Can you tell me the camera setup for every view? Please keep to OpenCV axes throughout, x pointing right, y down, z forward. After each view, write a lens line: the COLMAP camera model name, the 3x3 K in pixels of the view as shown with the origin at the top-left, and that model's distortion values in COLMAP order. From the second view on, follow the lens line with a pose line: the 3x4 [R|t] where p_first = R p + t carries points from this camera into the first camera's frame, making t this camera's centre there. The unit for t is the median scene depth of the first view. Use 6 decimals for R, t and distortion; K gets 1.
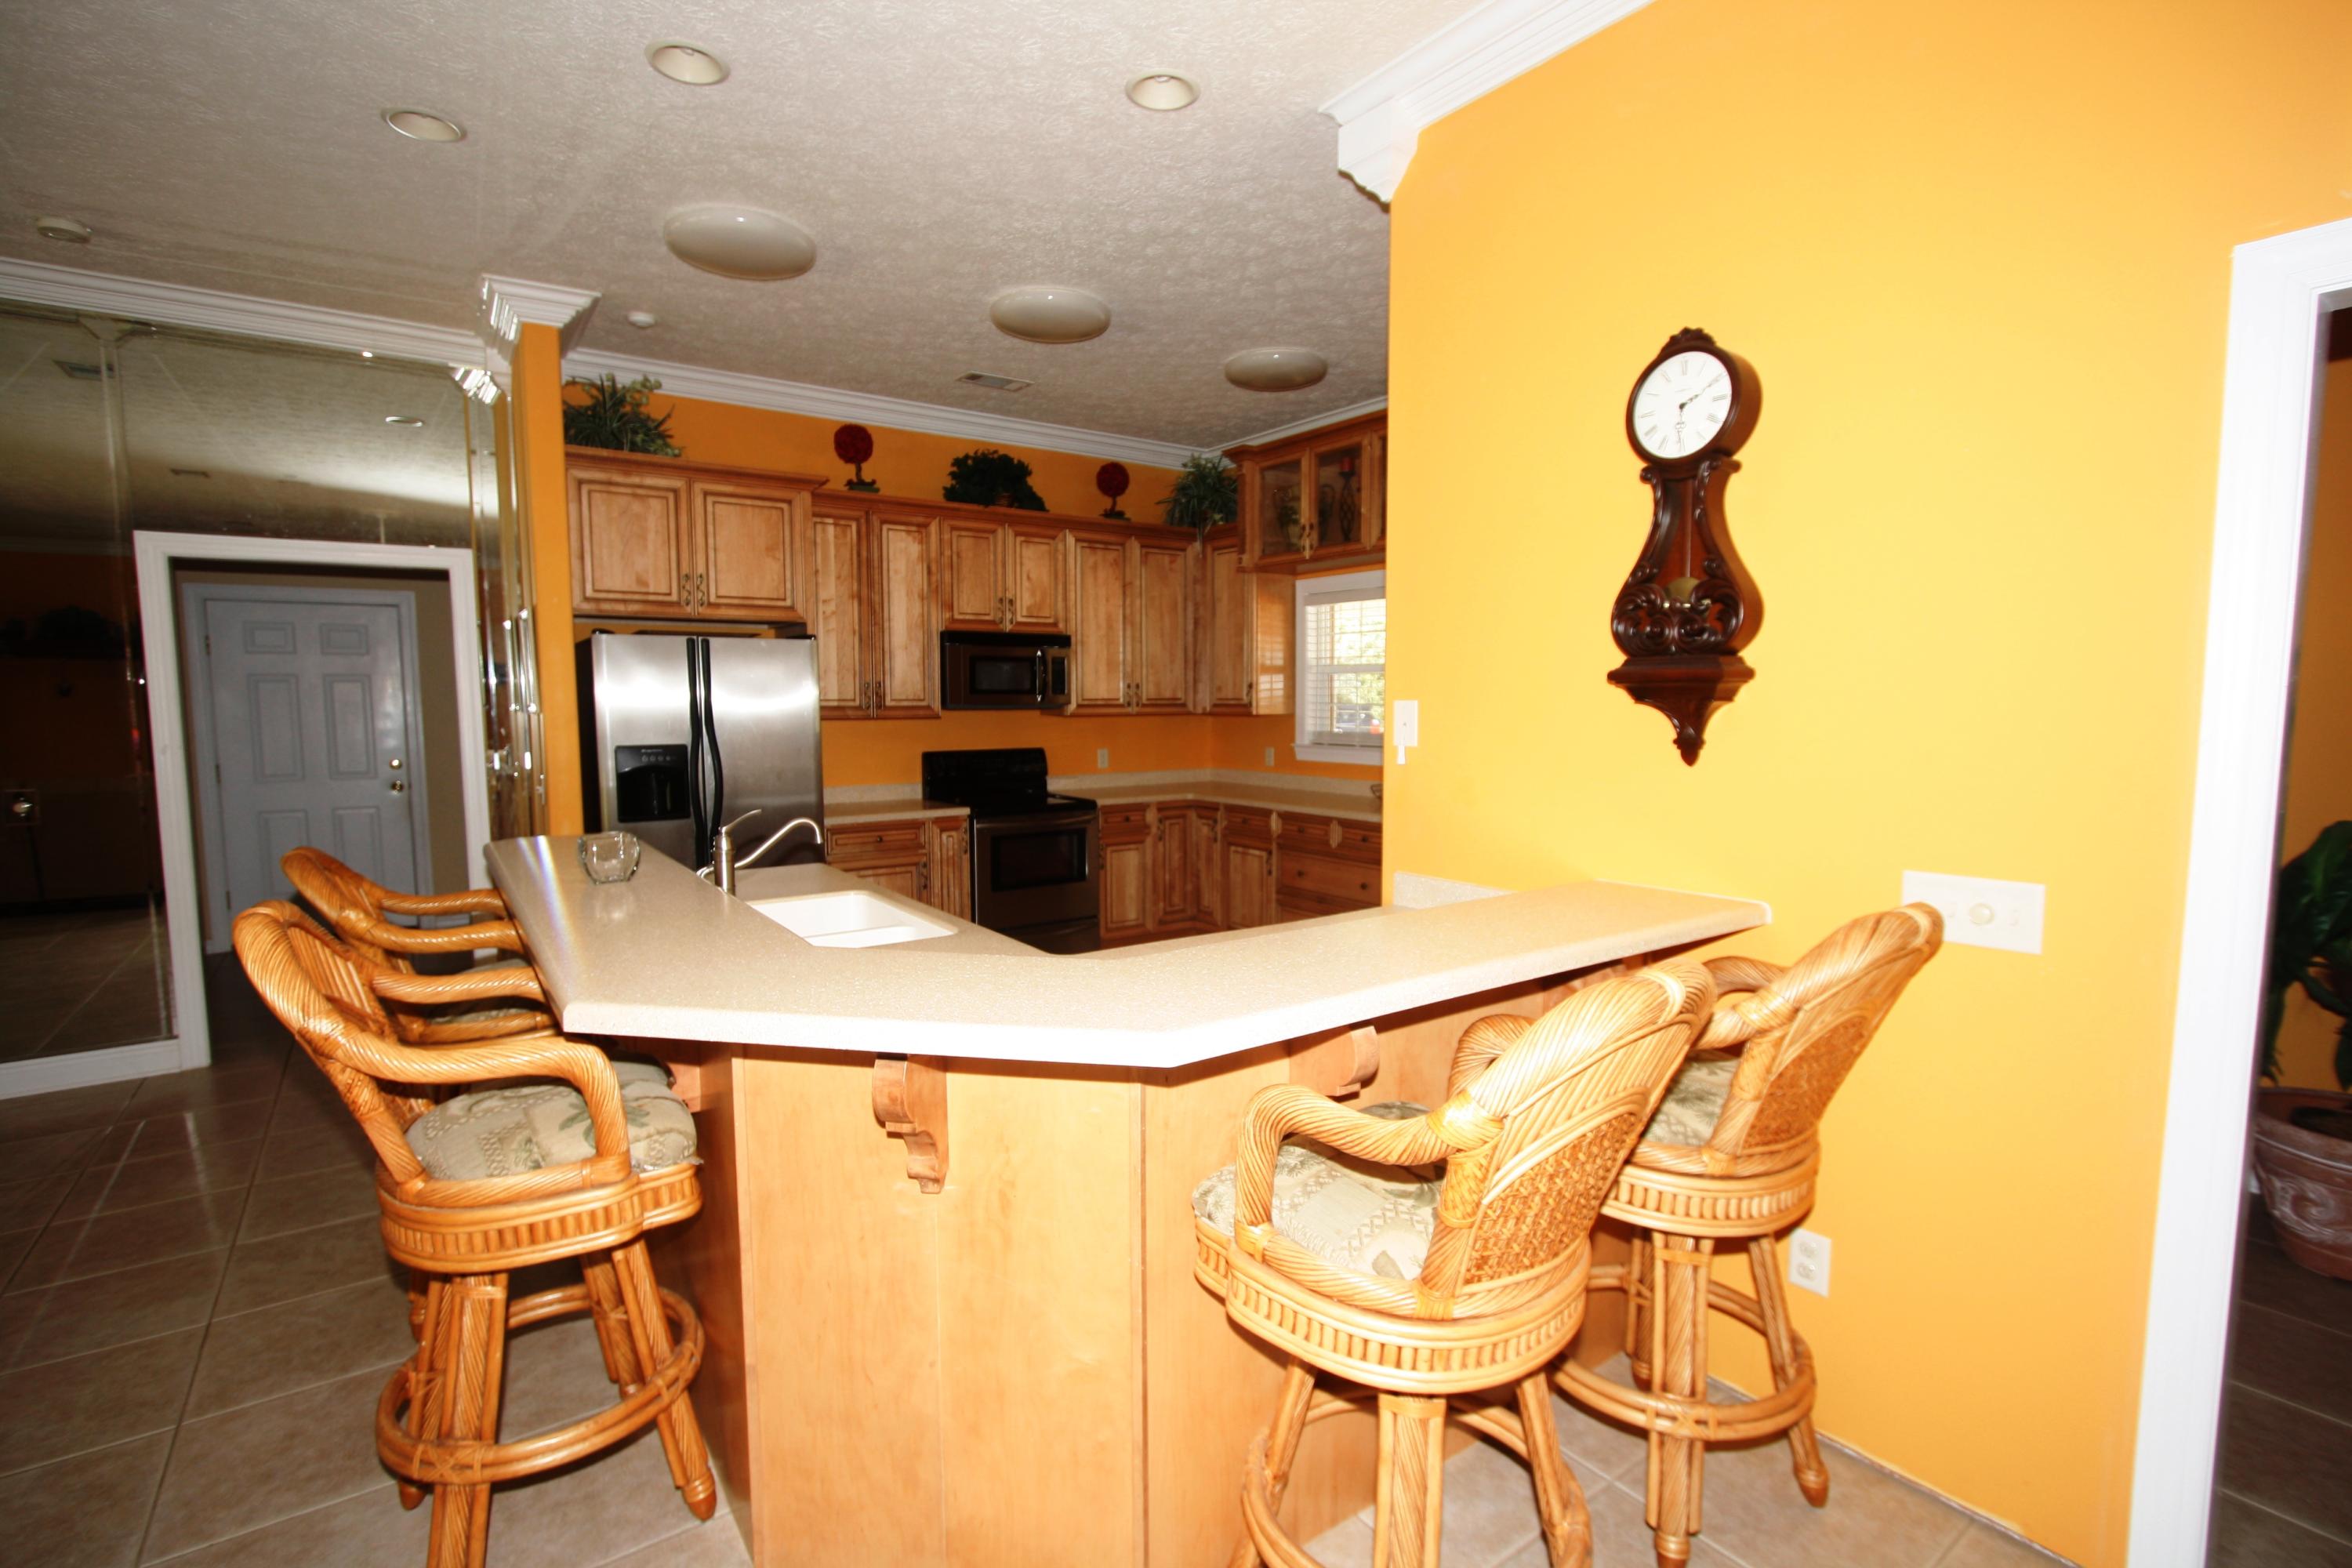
lens RADIAL K [[1083.6, 0, 1178.1], [0, 1083.6, 790.6], [0, 0, 1]] dist [0.012114, -0.000620]
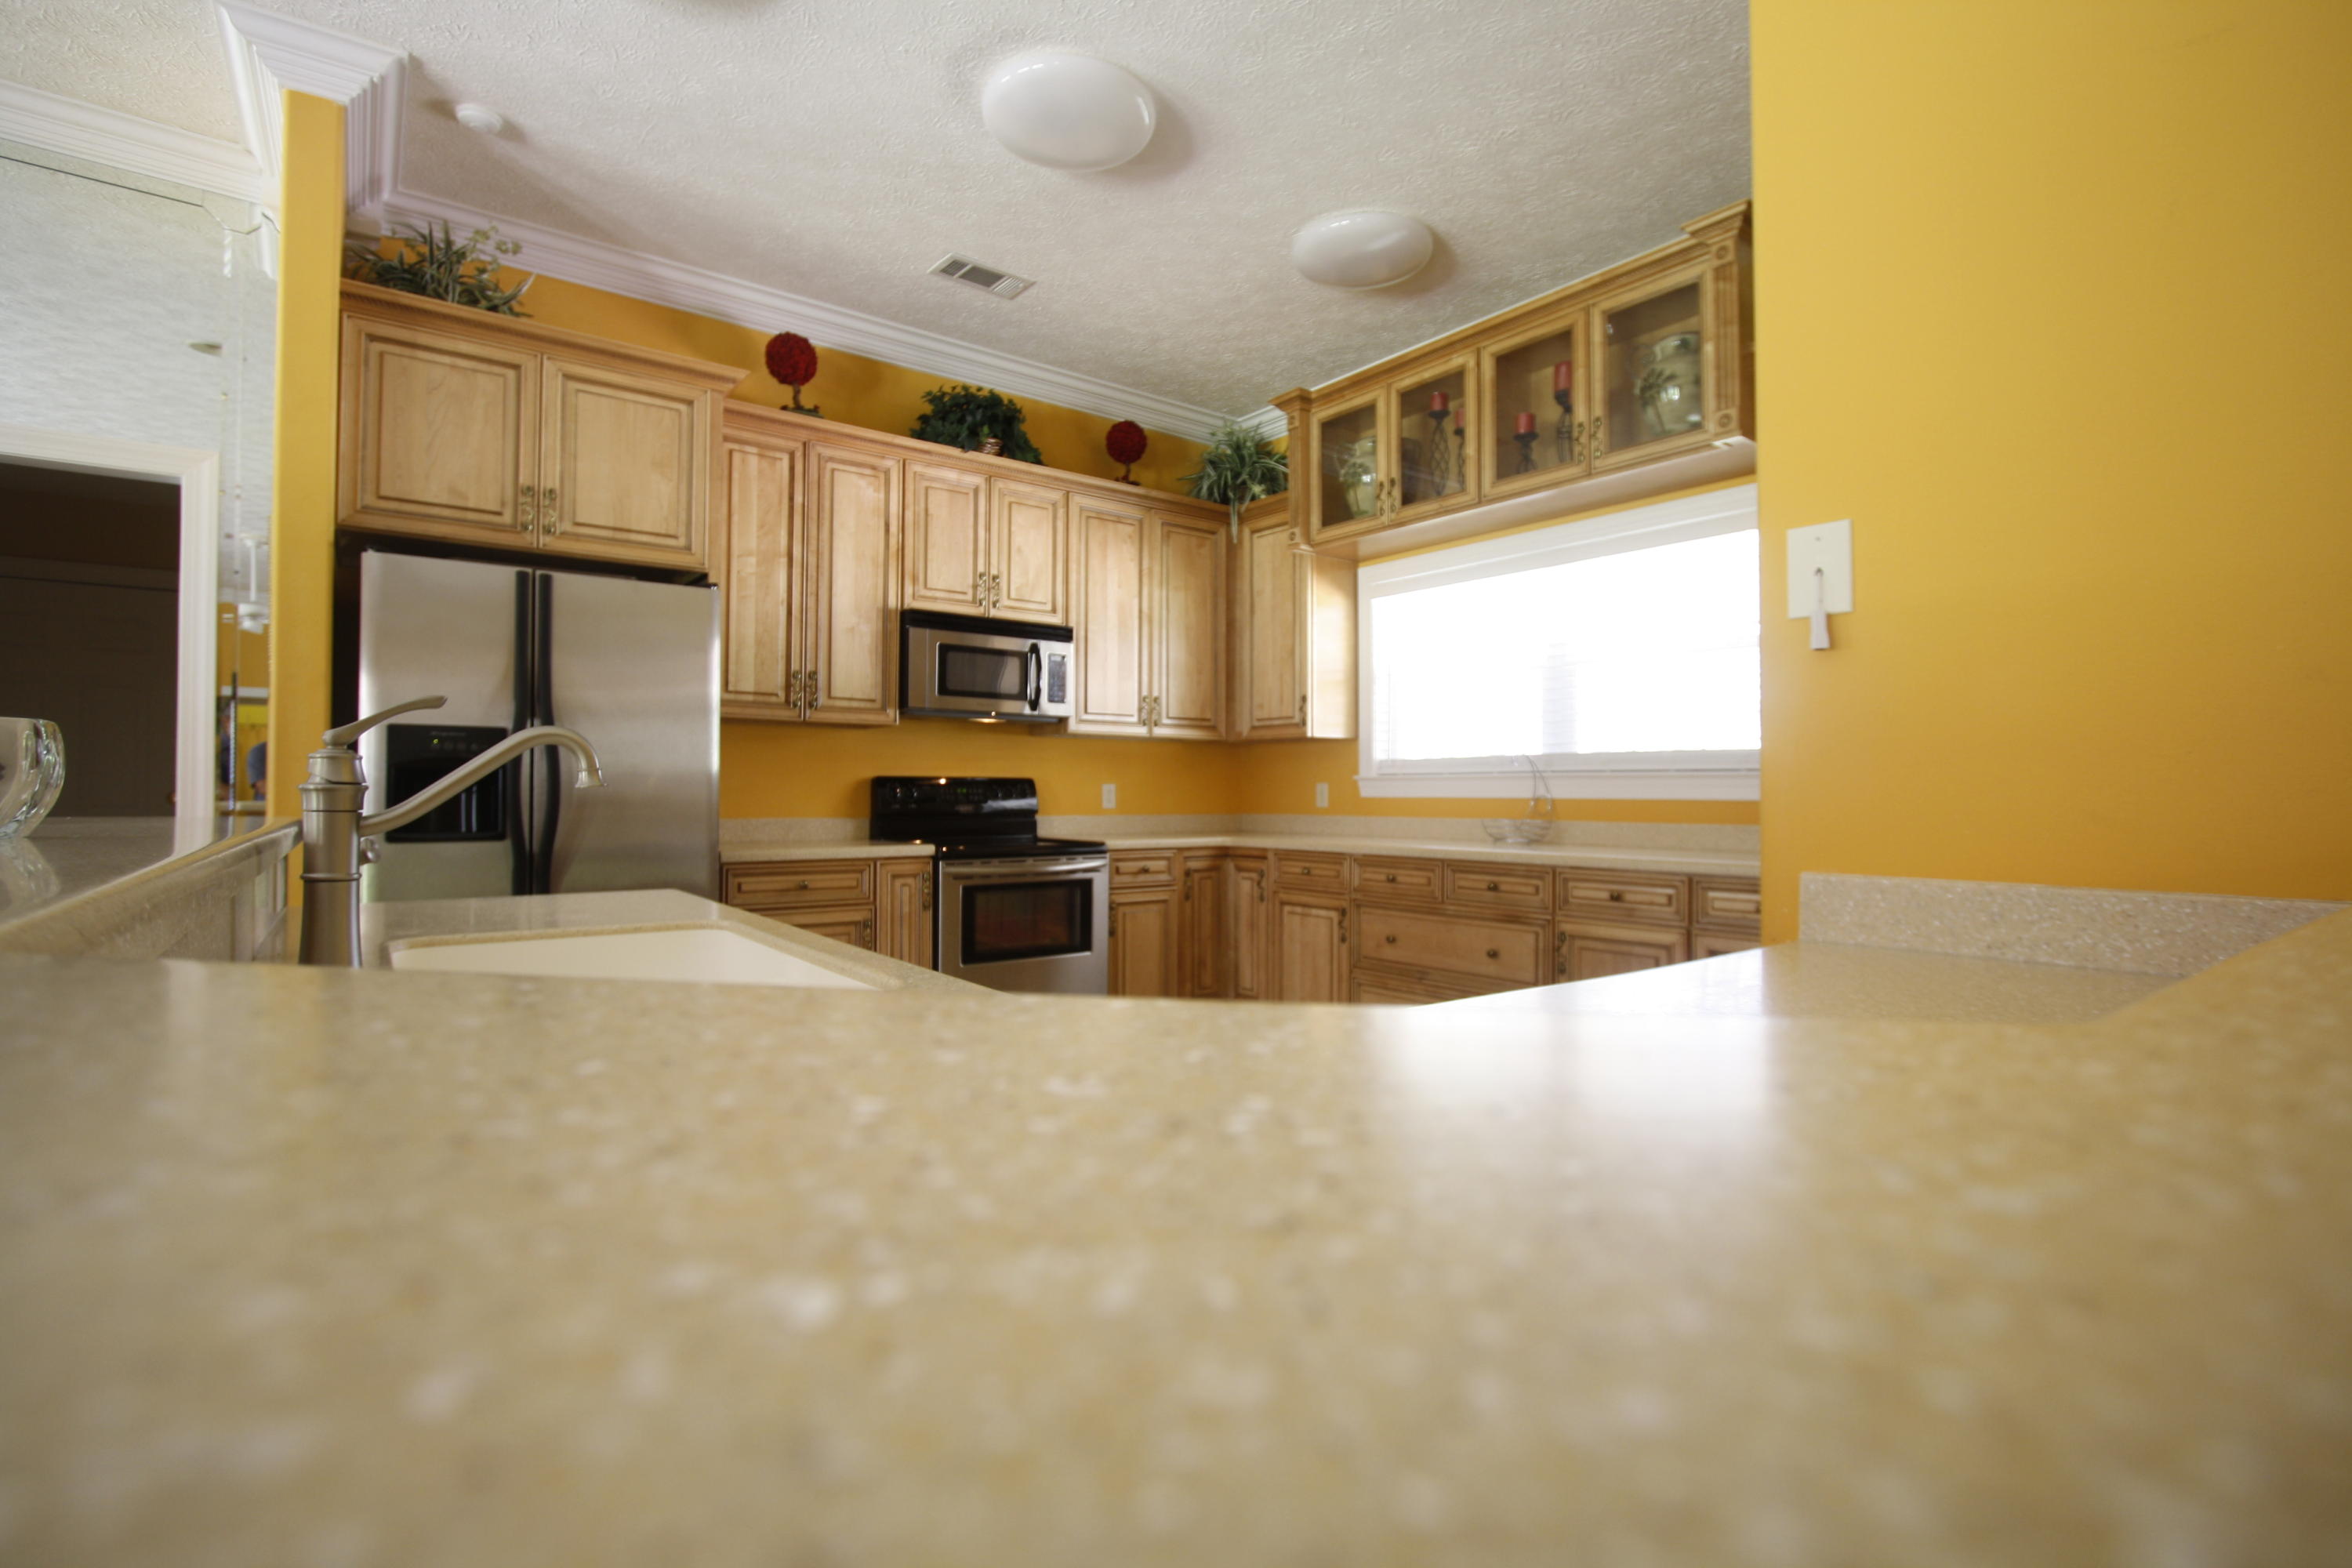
lens RADIAL K [[1083.6, 0, 1158.1], [0, 1083.6, 783.0], [0, 0, 1]] dist [0.012114, -0.000620]
pose [[0.999962, 0.005301, 0.006907, -0.045575], [-0.004602, 0.995221, -0.097544, 0.041936], [-0.007391, 0.097508, 0.995207, 0.261198]]
